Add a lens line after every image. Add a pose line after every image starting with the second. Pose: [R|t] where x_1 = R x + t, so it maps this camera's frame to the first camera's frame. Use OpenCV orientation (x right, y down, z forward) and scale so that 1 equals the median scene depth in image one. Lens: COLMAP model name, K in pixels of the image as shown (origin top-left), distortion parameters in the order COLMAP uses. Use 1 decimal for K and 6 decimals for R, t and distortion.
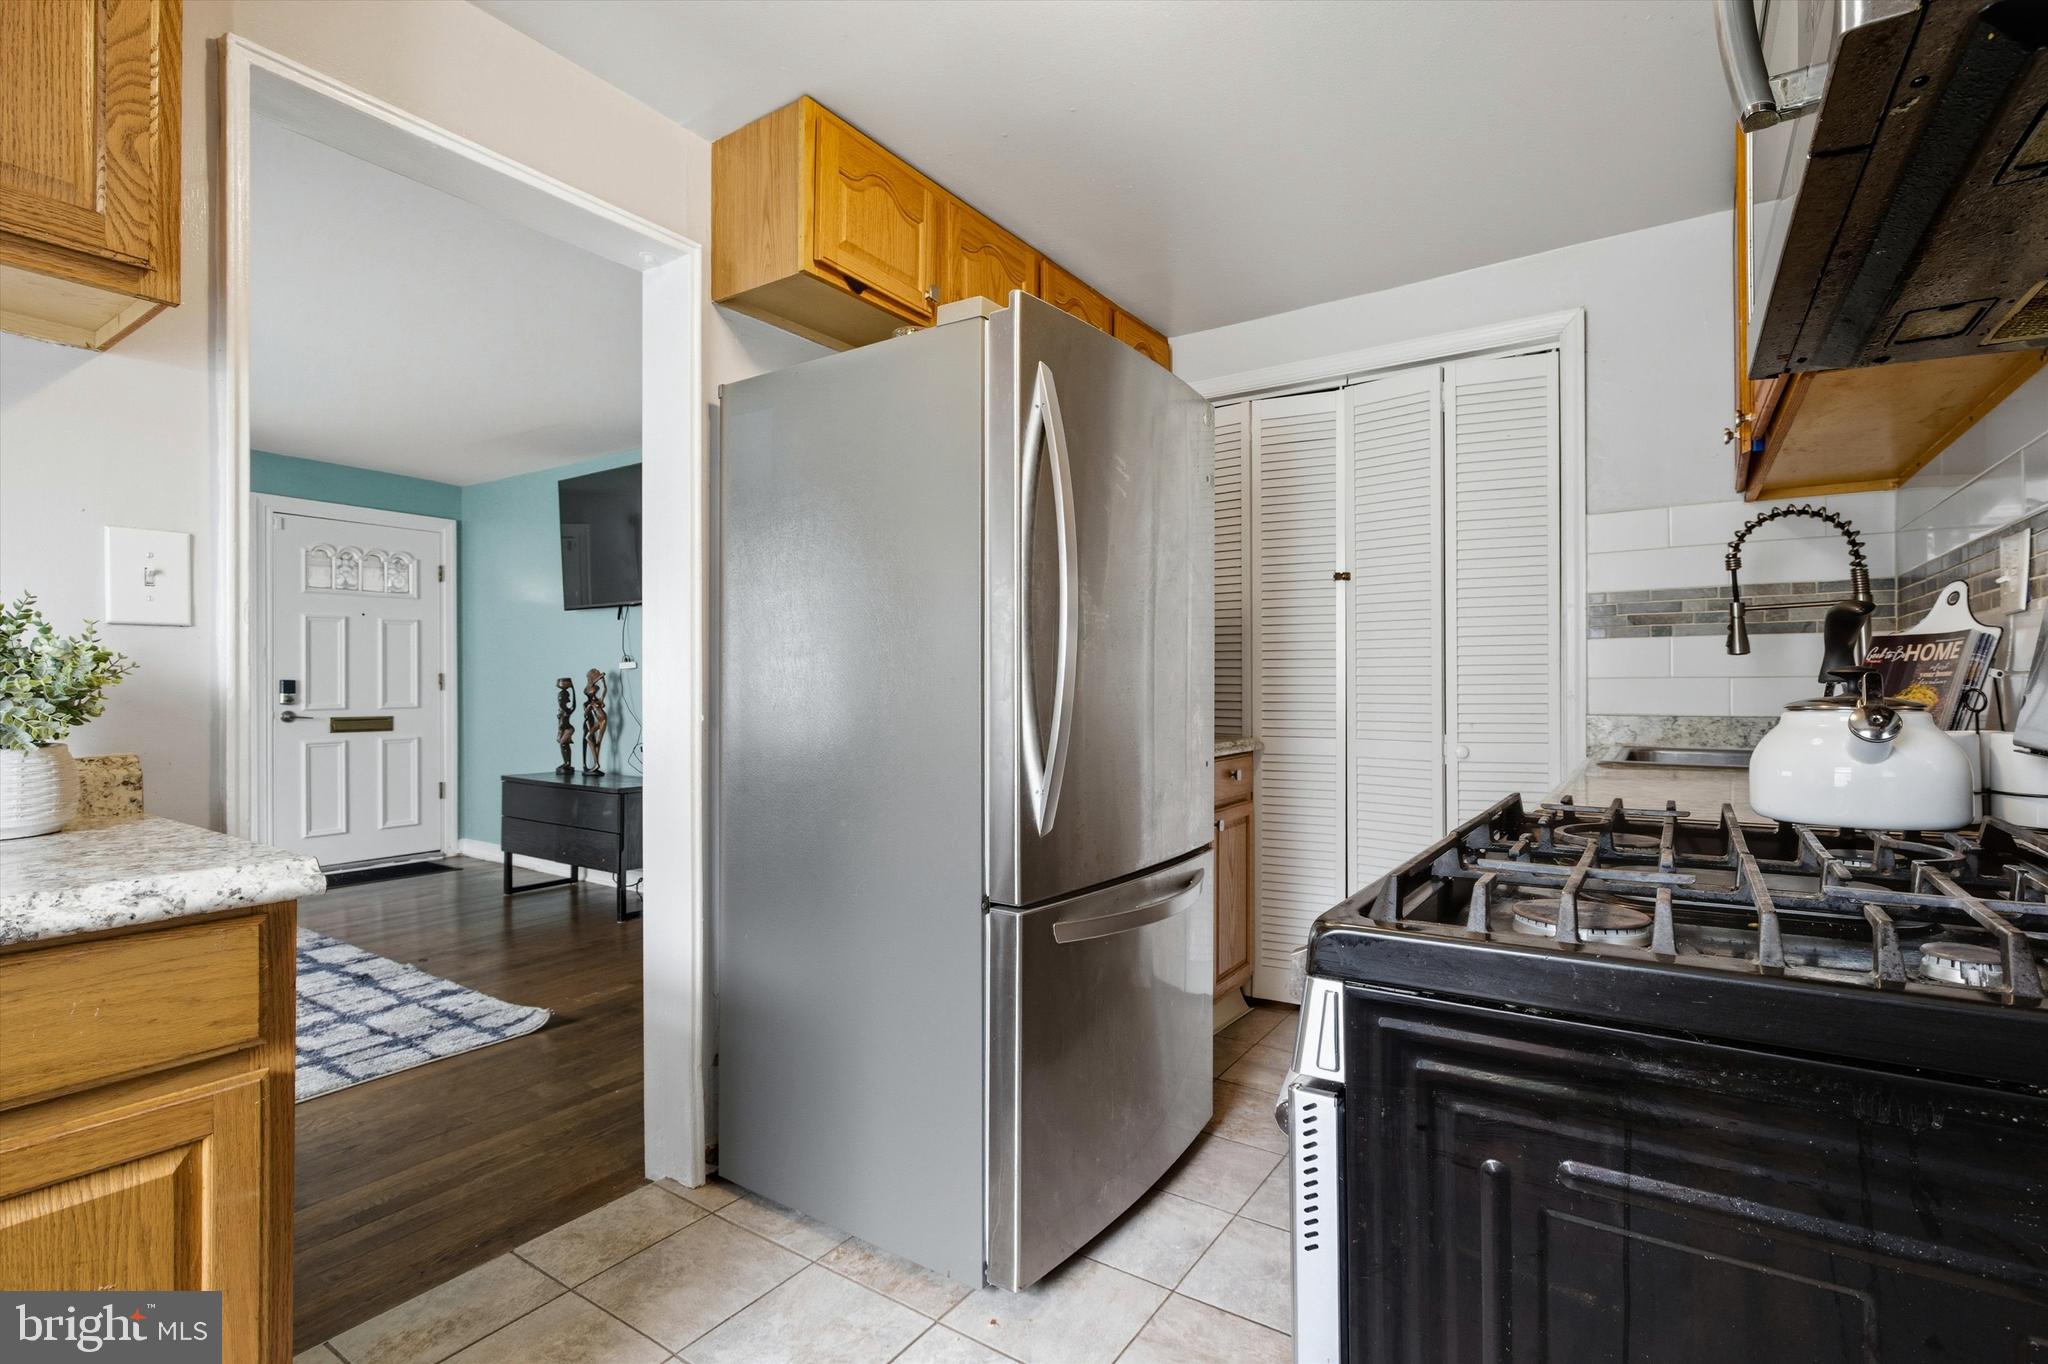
lens RADIAL K [[939.1, 0, 1024.0], [0, 939.1, 682.0], [0, 0, 1]] dist [-0.002314, -0.000215]
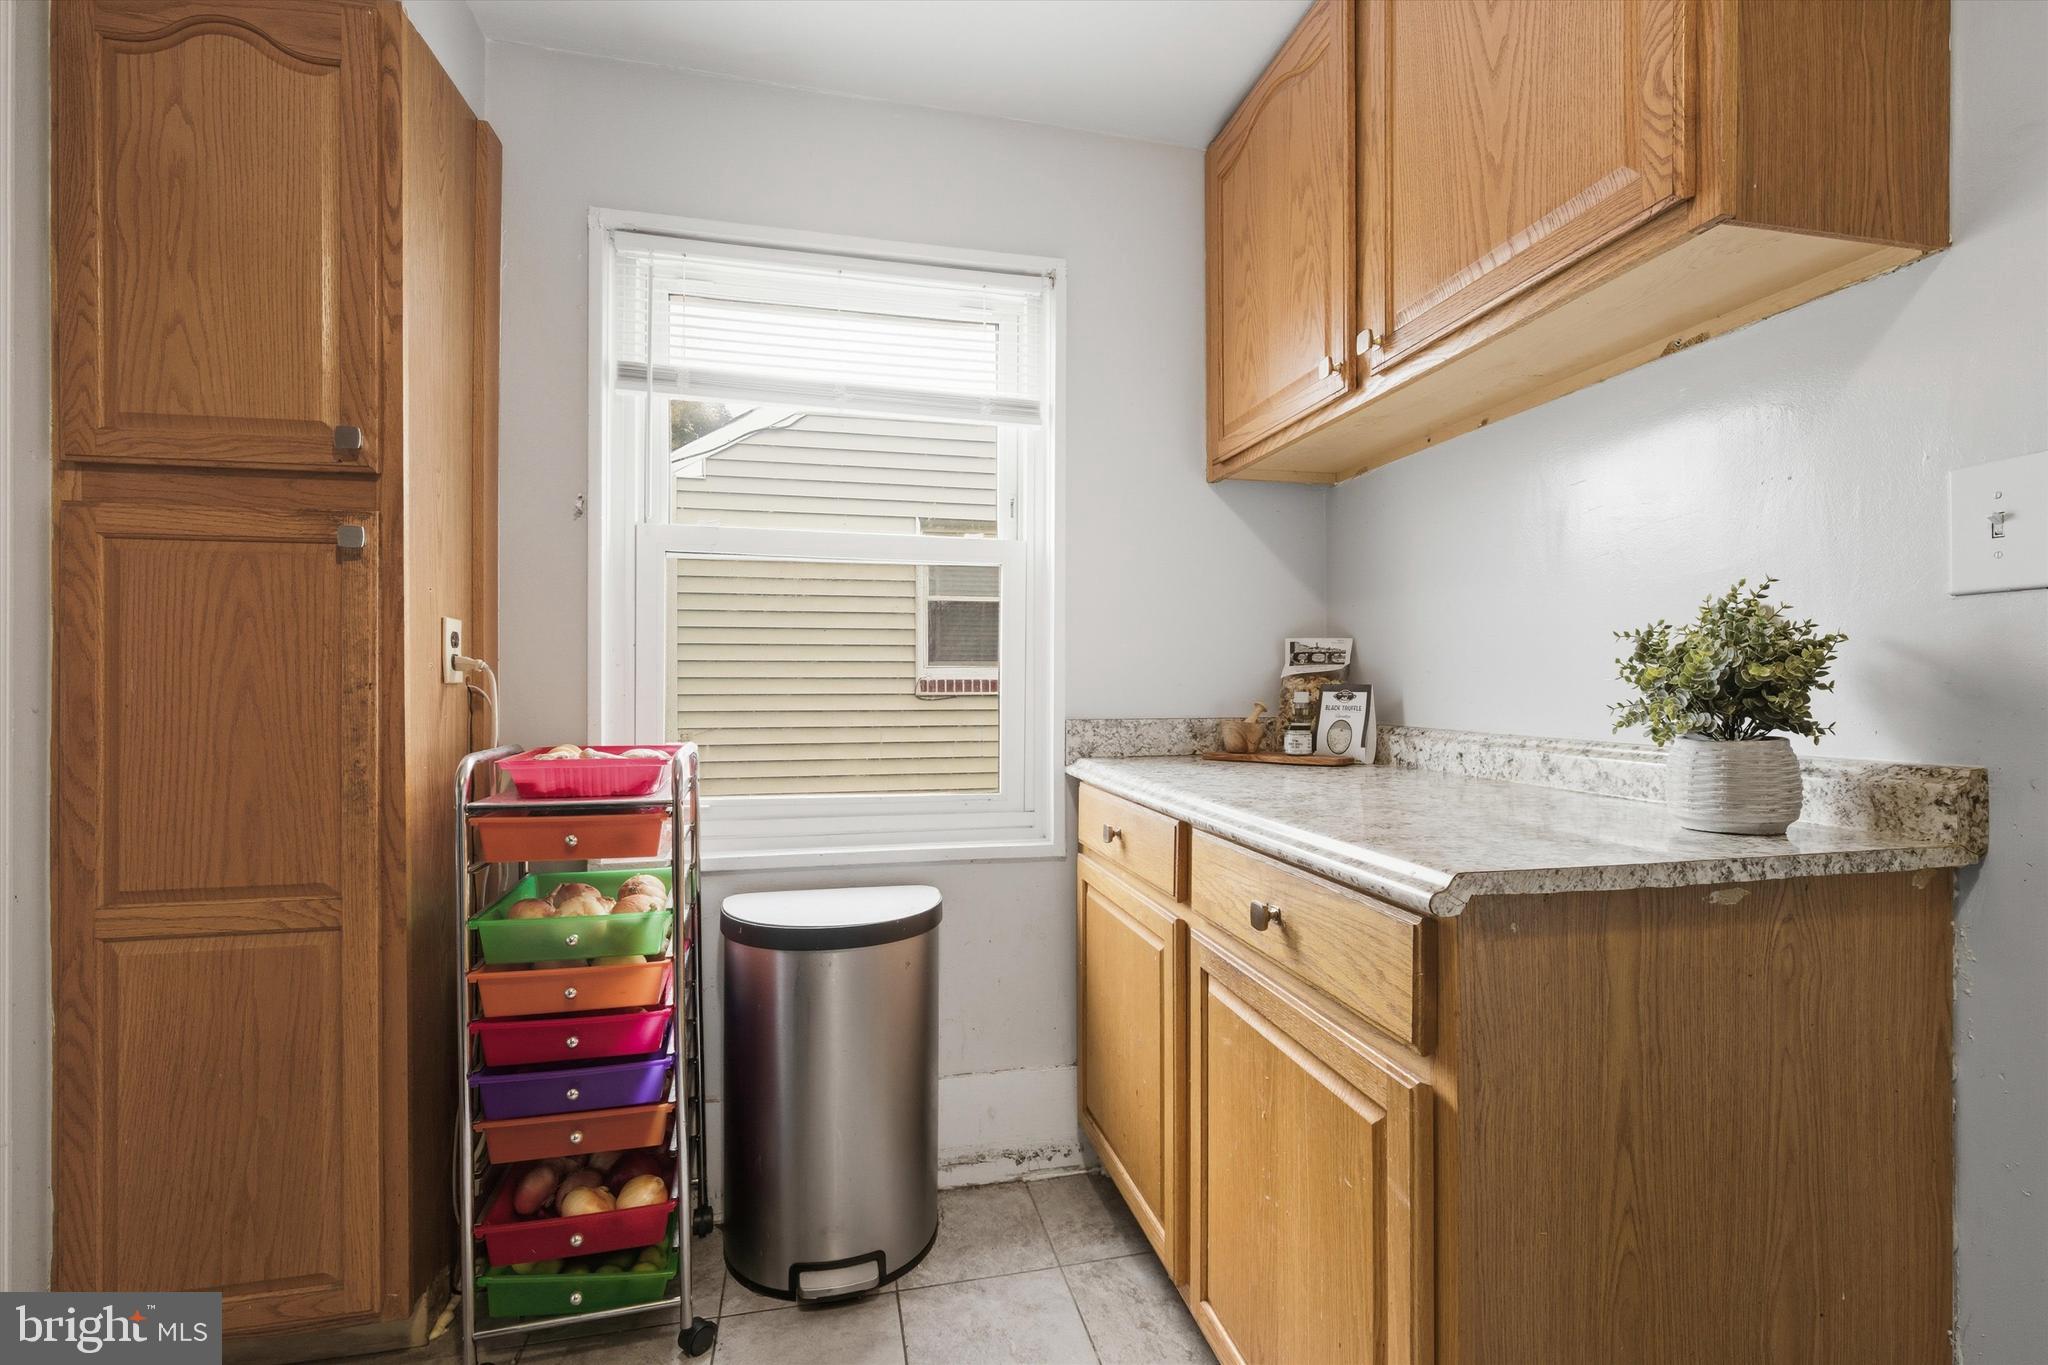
lens RADIAL K [[939.1, 0, 1024.0], [0, 939.1, 682.5], [0, 0, 1]] dist [-0.002314, -0.000215]
pose [[-0.682121, 0.005107, -0.731222, 0.119984], [0.004922, 0.999985, 0.002393, 0.004842], [0.731223, -0.001967, -0.682136, 1.058813]]
